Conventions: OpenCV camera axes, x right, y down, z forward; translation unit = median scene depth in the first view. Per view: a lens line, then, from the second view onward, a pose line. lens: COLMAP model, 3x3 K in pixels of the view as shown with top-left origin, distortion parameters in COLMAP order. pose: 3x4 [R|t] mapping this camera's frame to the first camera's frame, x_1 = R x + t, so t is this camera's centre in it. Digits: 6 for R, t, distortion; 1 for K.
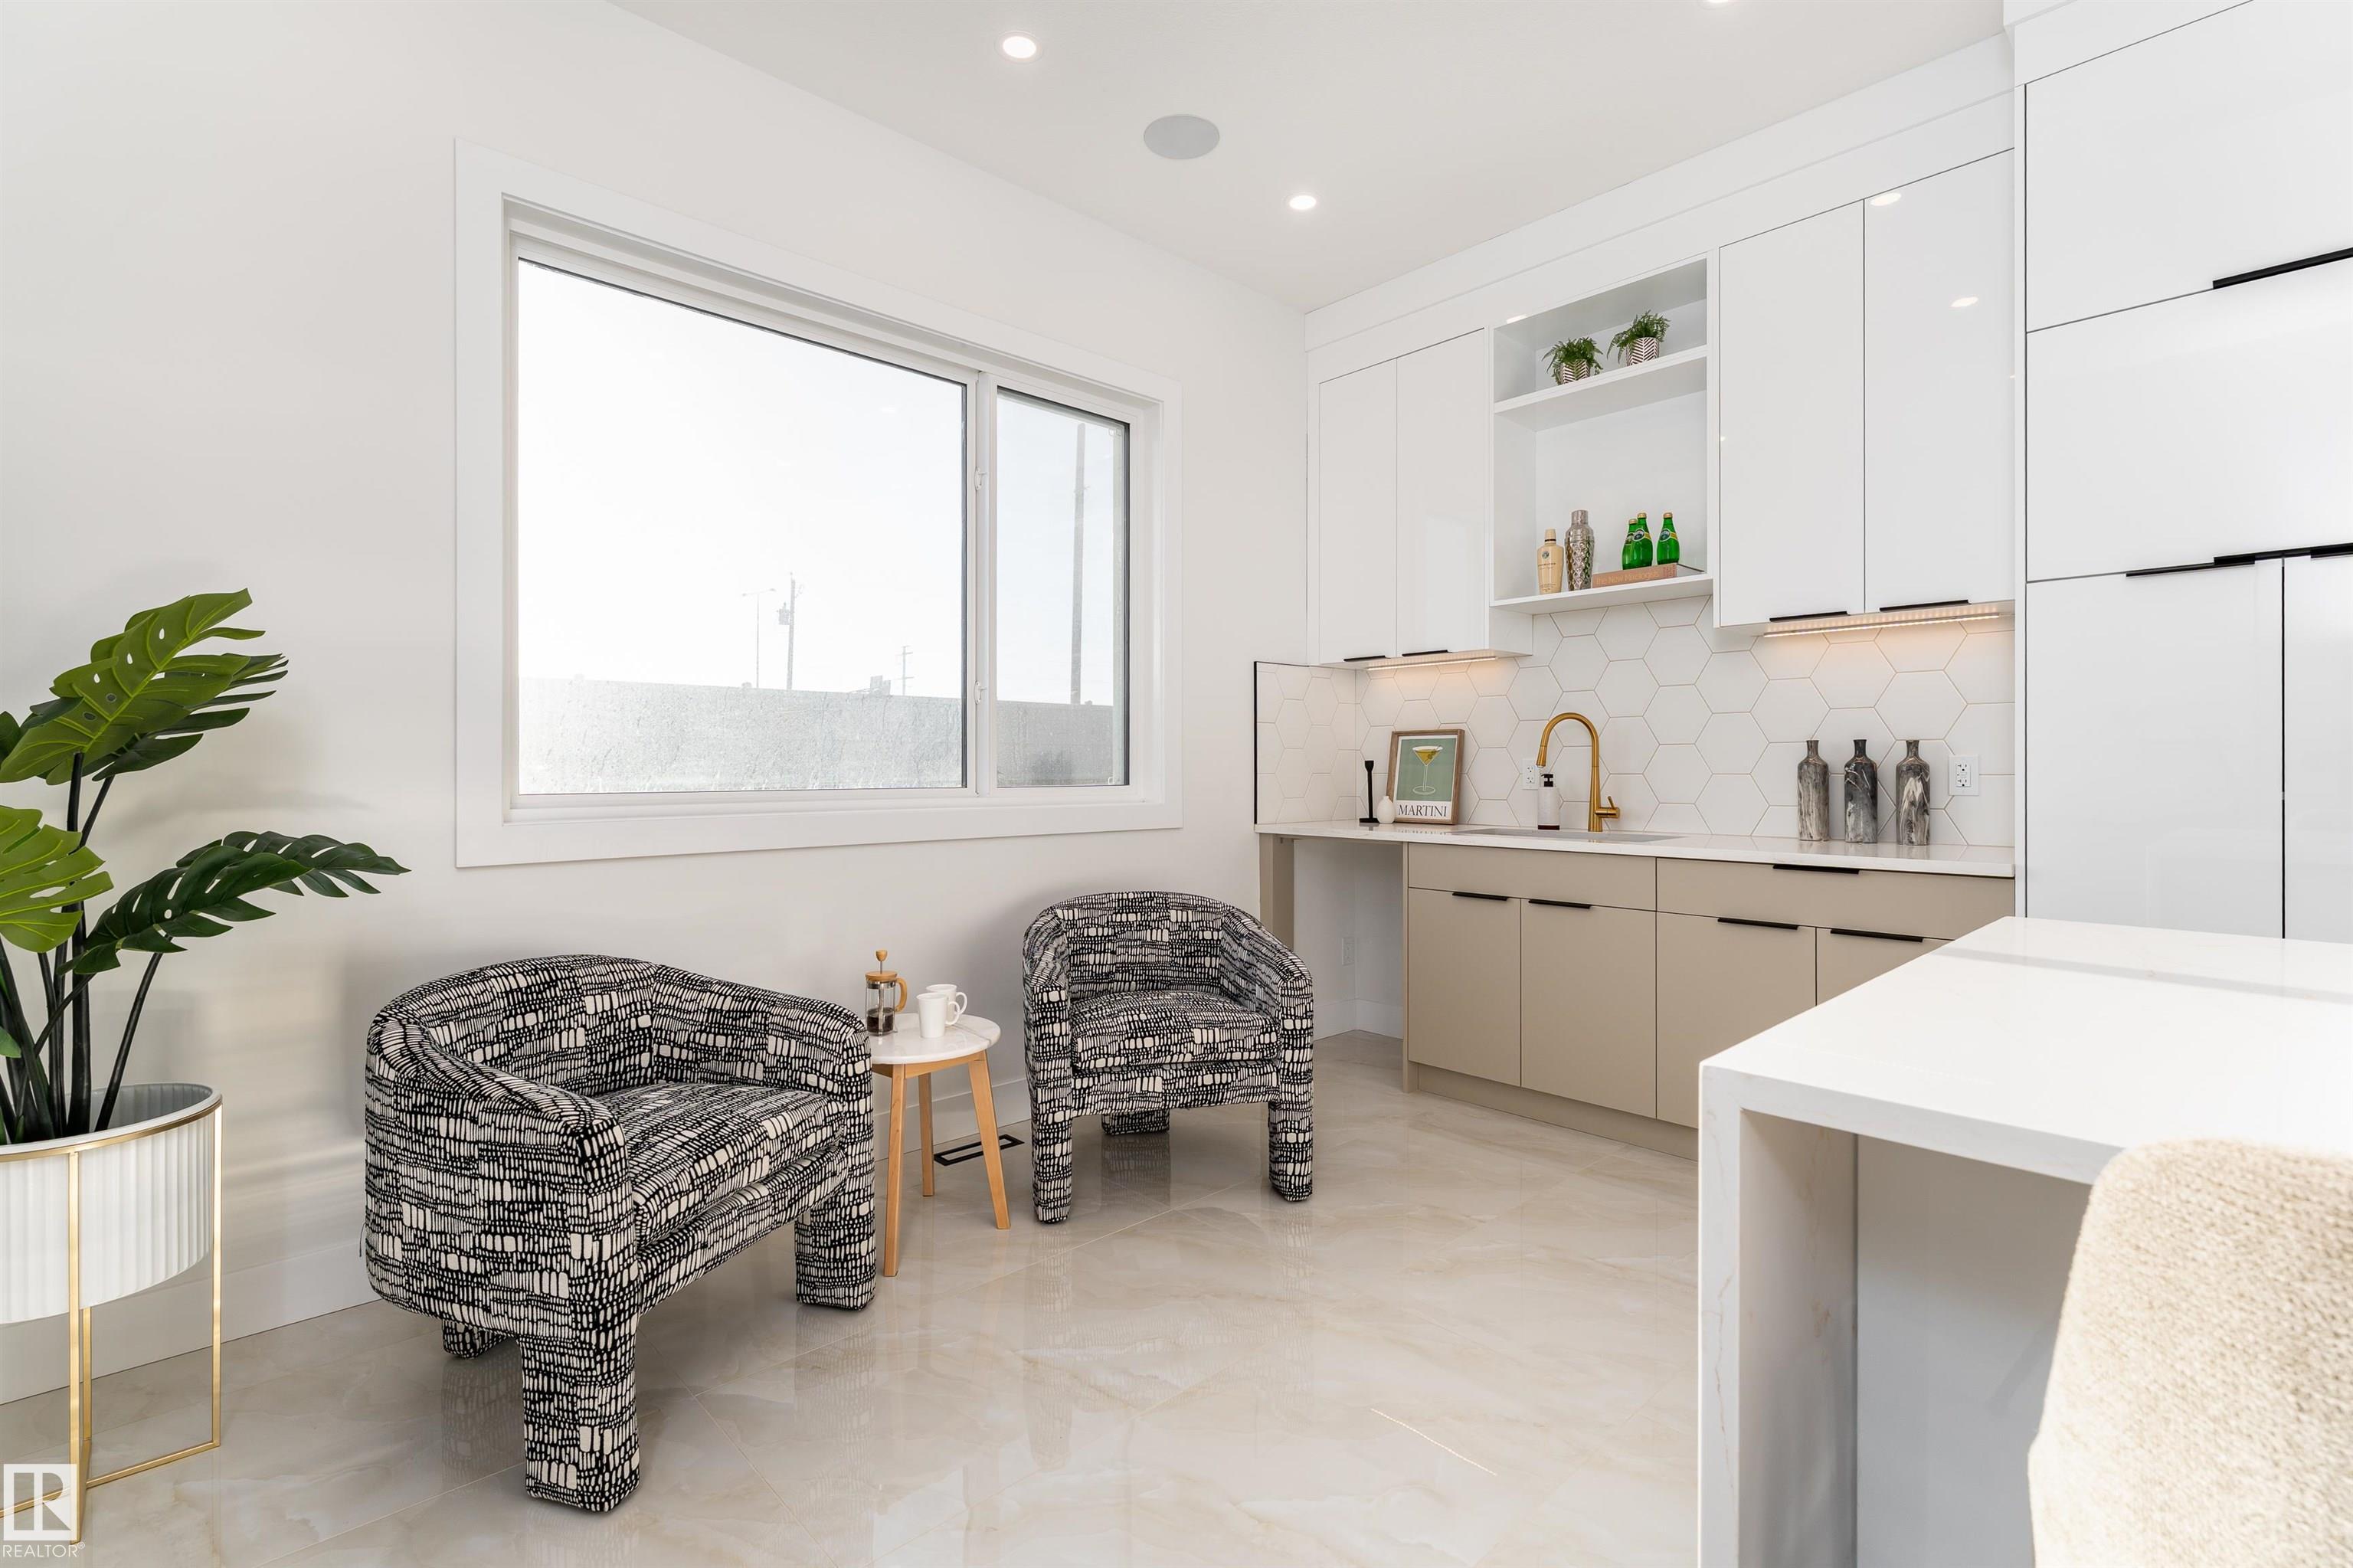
lens RADIAL K [[1068.2, 0, 1175.4], [0, 1068.2, 773.4], [0, 0, 1]] dist [0.002423, -0.000159]
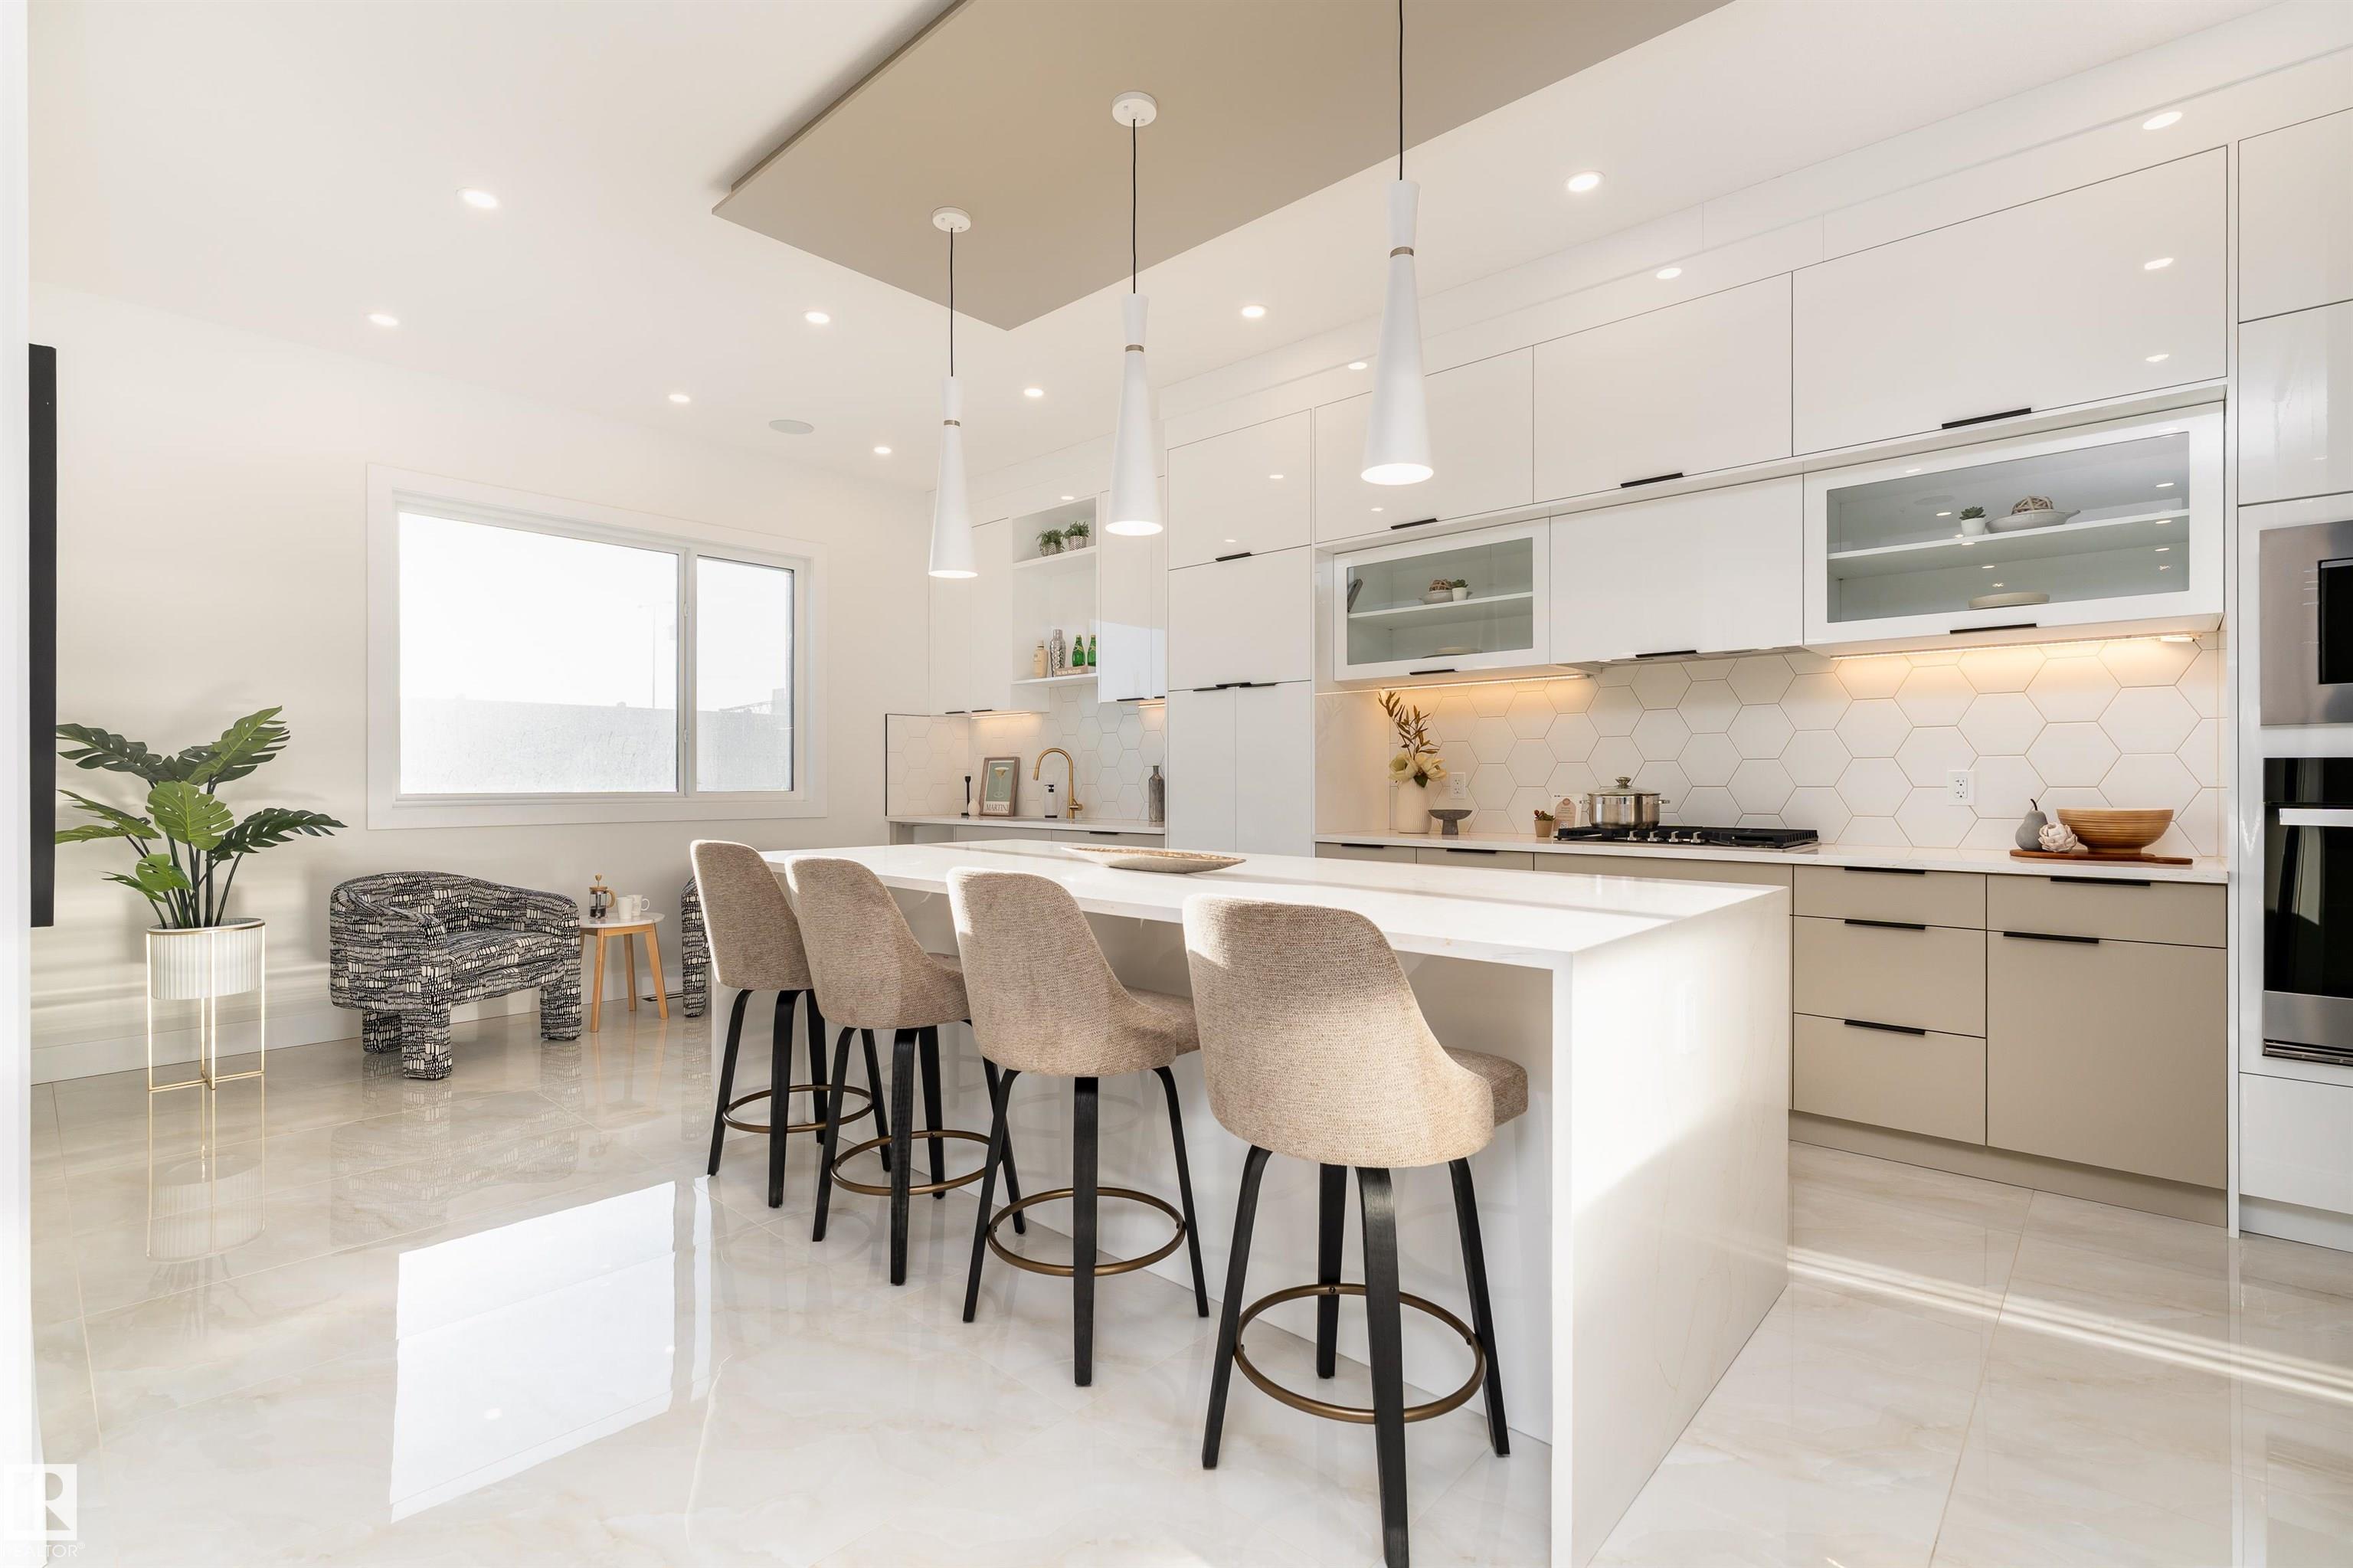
lens RADIAL K [[1068.2, 0, 1177.7], [0, 1068.2, 786.1], [0, 0, 1]] dist [0.002423, -0.000159]
pose [[0.997042, 0.000593, 0.076853, 0.781027], [-0.000507, 0.999999, -0.001148, 0.008990], [-0.076853, 0.001106, 0.997042, -1.267272]]
